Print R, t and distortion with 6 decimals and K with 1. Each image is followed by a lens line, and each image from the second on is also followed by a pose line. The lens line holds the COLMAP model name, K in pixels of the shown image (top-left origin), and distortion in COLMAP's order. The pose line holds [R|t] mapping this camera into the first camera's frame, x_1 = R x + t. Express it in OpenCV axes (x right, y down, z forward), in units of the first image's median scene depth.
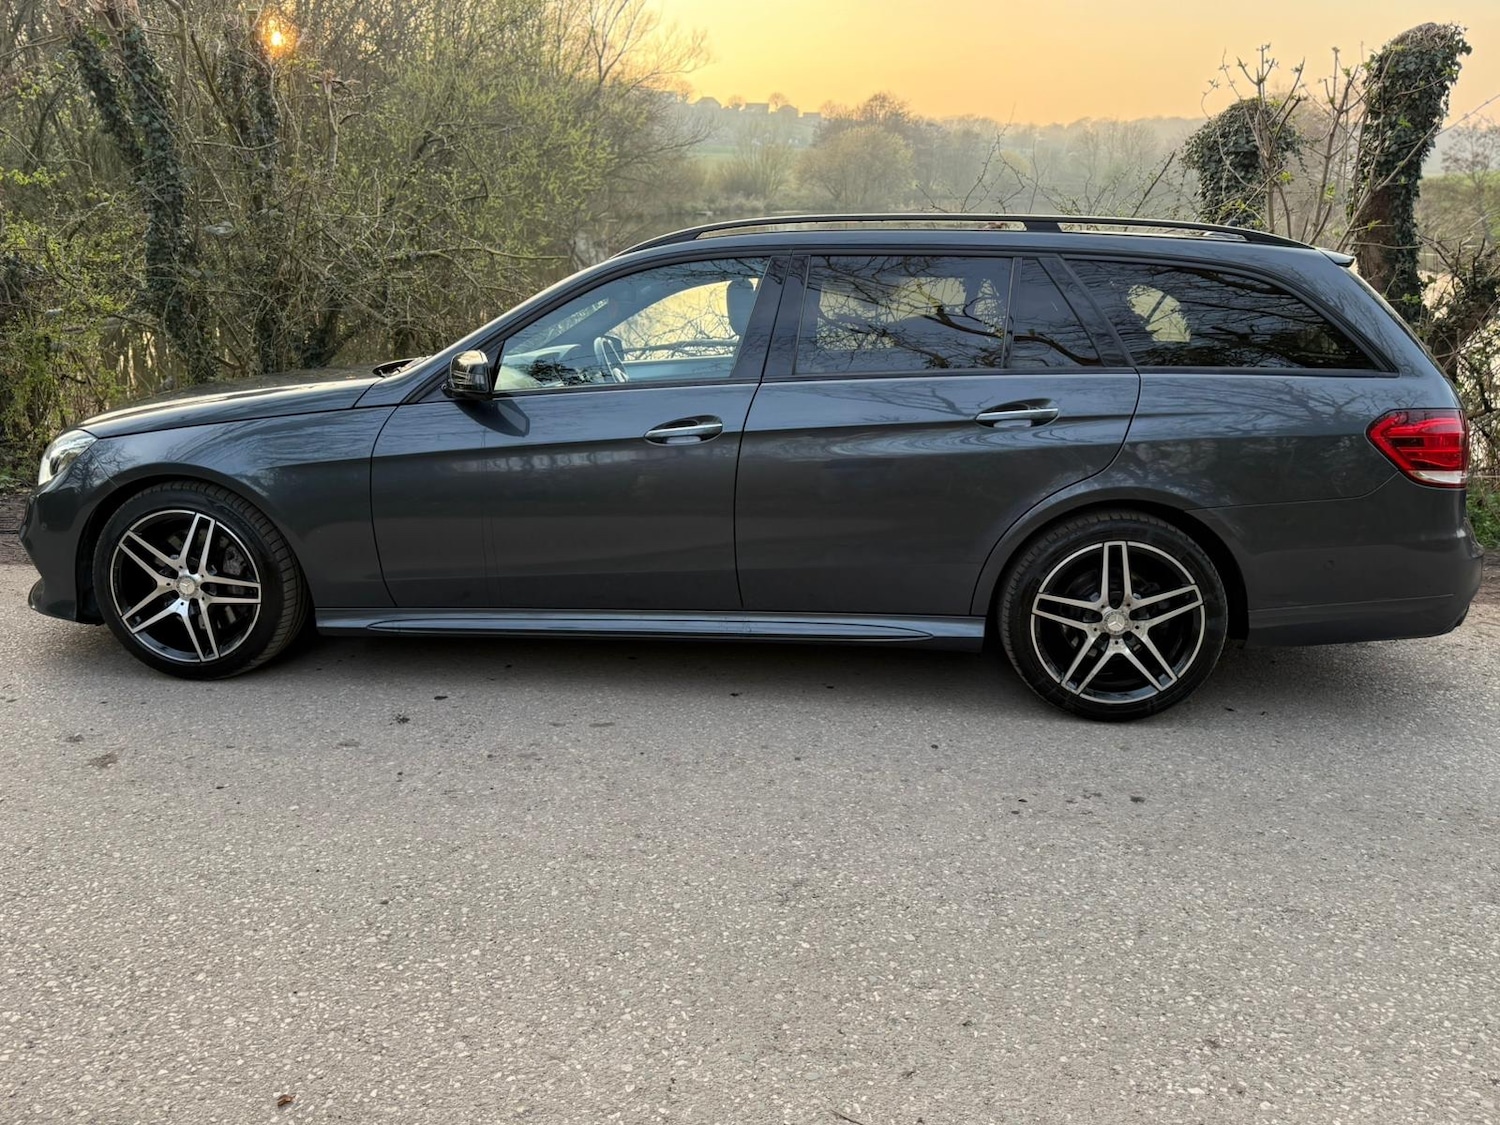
lens RADIAL K [[1236.8, 0, 749.5], [0, 1236.8, 555.3], [0, 0, 1]] dist [0.033662, -0.048773]
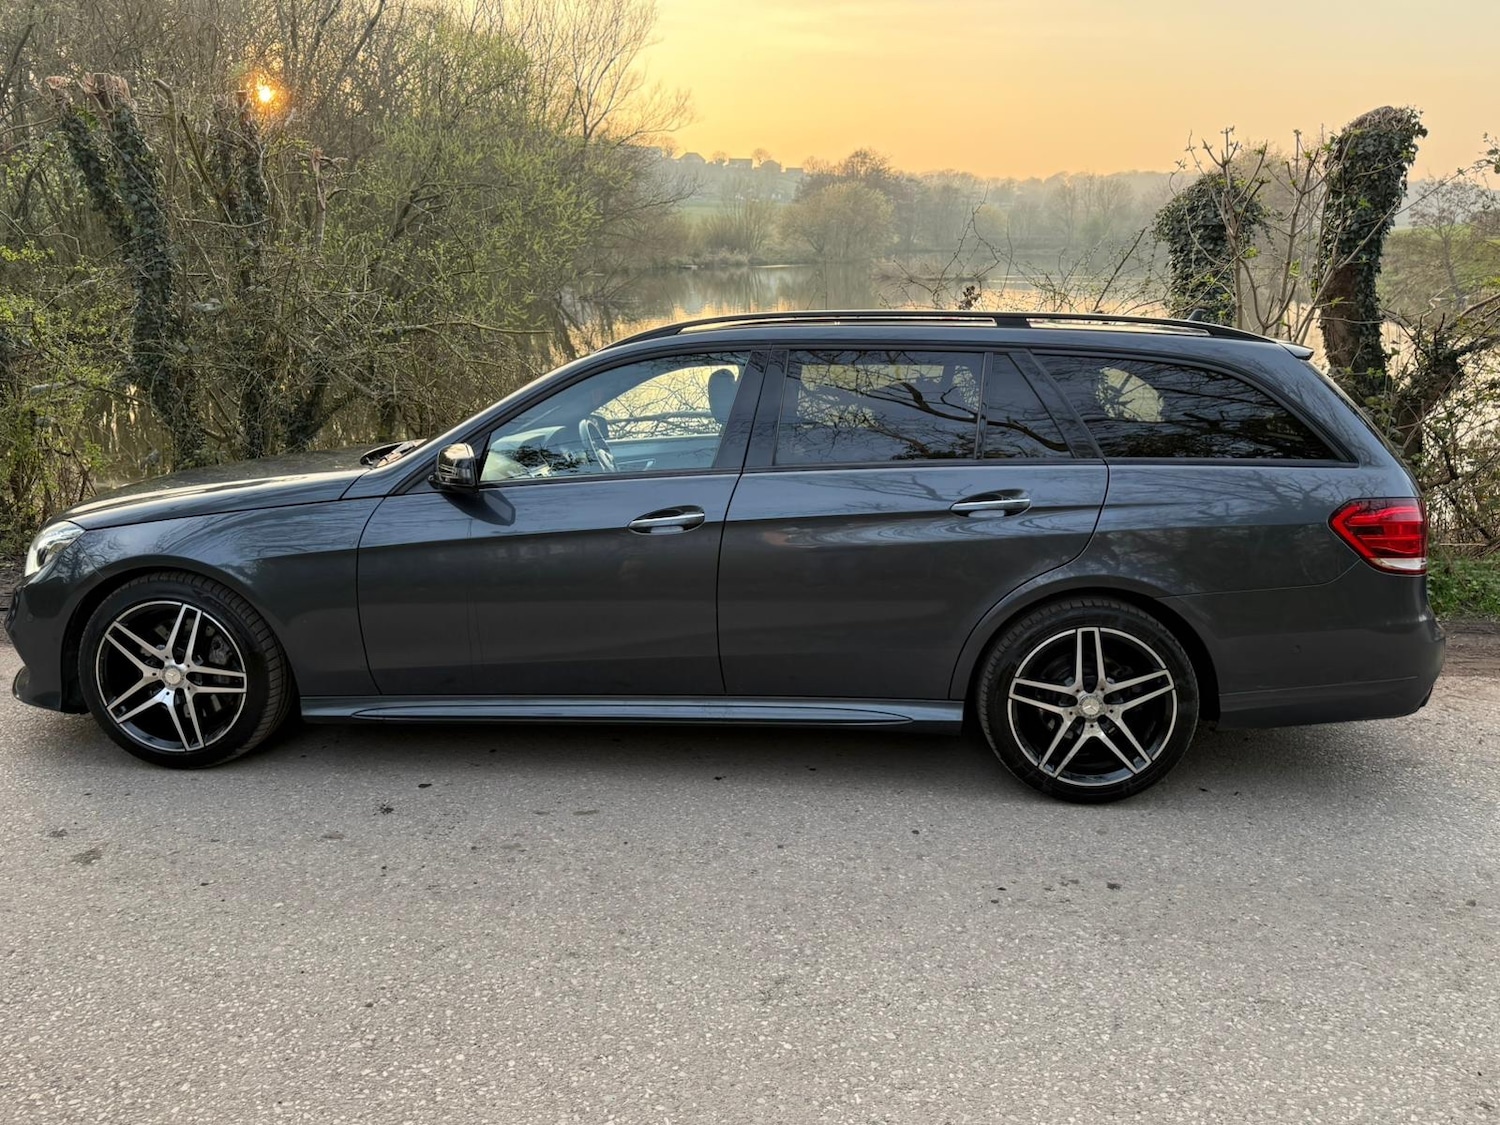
lens RADIAL K [[1236.8, 0, 760.6], [0, 1236.8, 552.2], [0, 0, 1]] dist [0.033662, -0.048773]
pose [[0.999783, -0.005950, 0.019985, 0.003988], [0.006710, 0.999249, -0.038150, -0.036262], [-0.019743, 0.038276, 0.999072, -0.020027]]
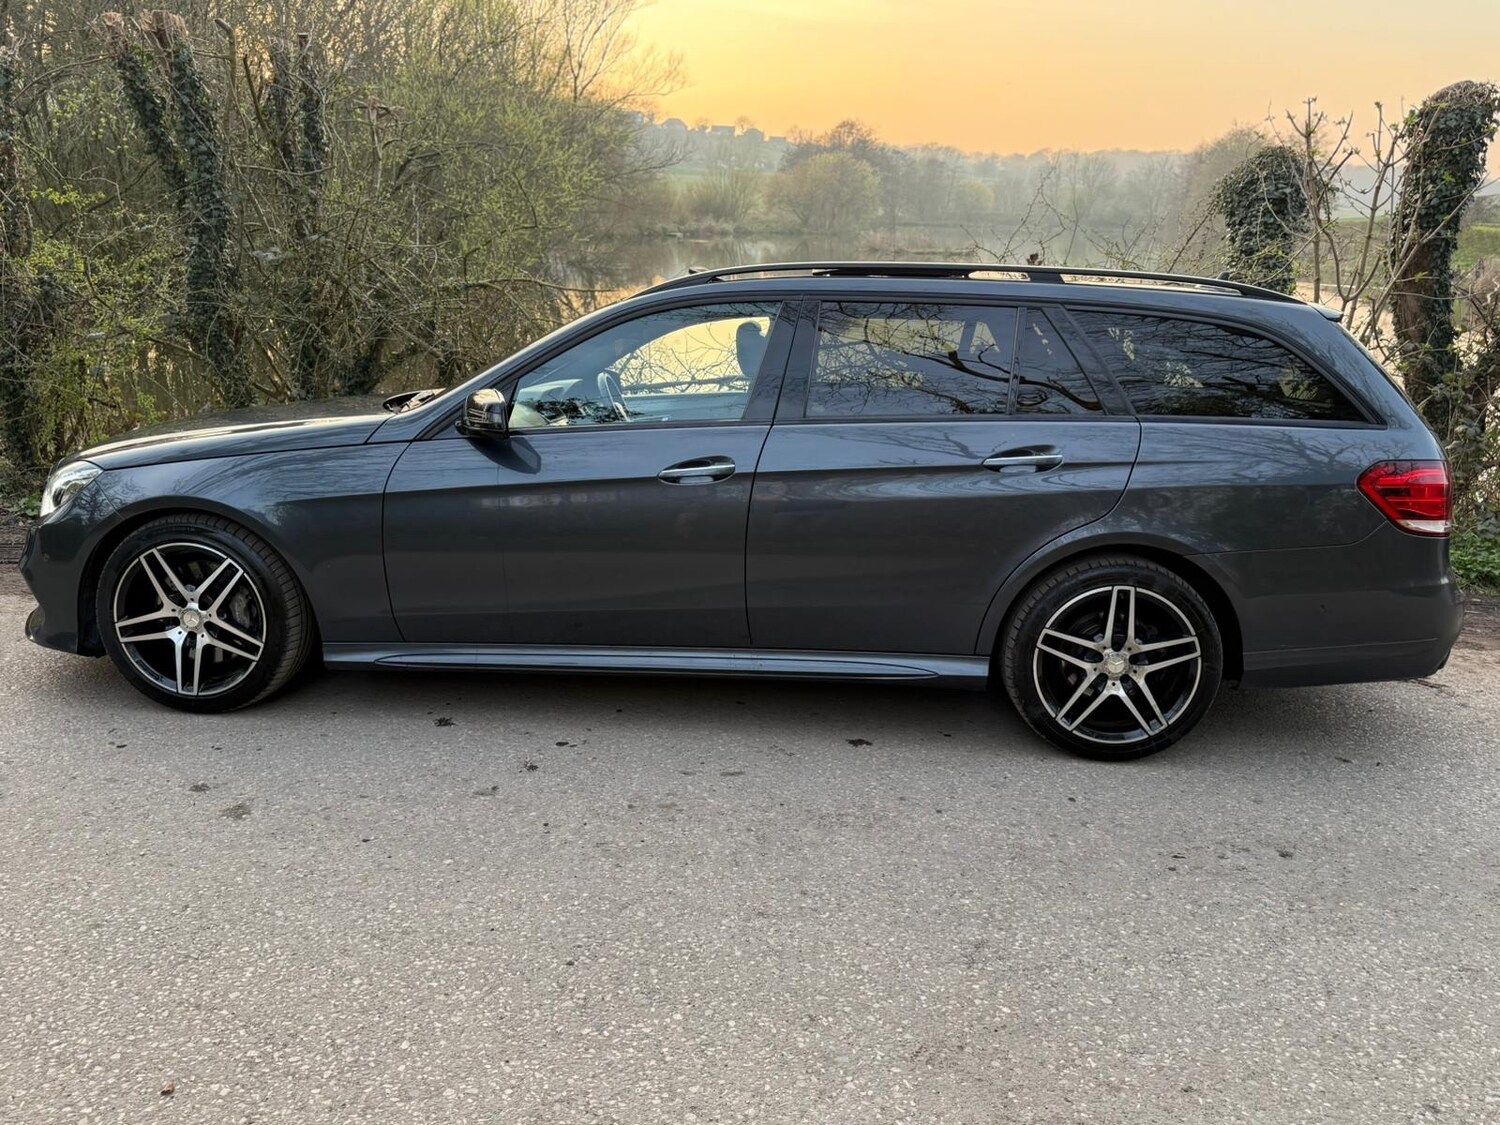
lens RADIAL K [[1236.8, 0, 745.5], [0, 1236.8, 557.4], [0, 0, 1]] dist [0.033662, -0.048773]
pose [[0.998998, 0.011305, 0.043299, -0.156684], [-0.010755, 0.999859, -0.012926, -0.024702], [-0.043439, 0.012448, 0.998979, 0.004744]]
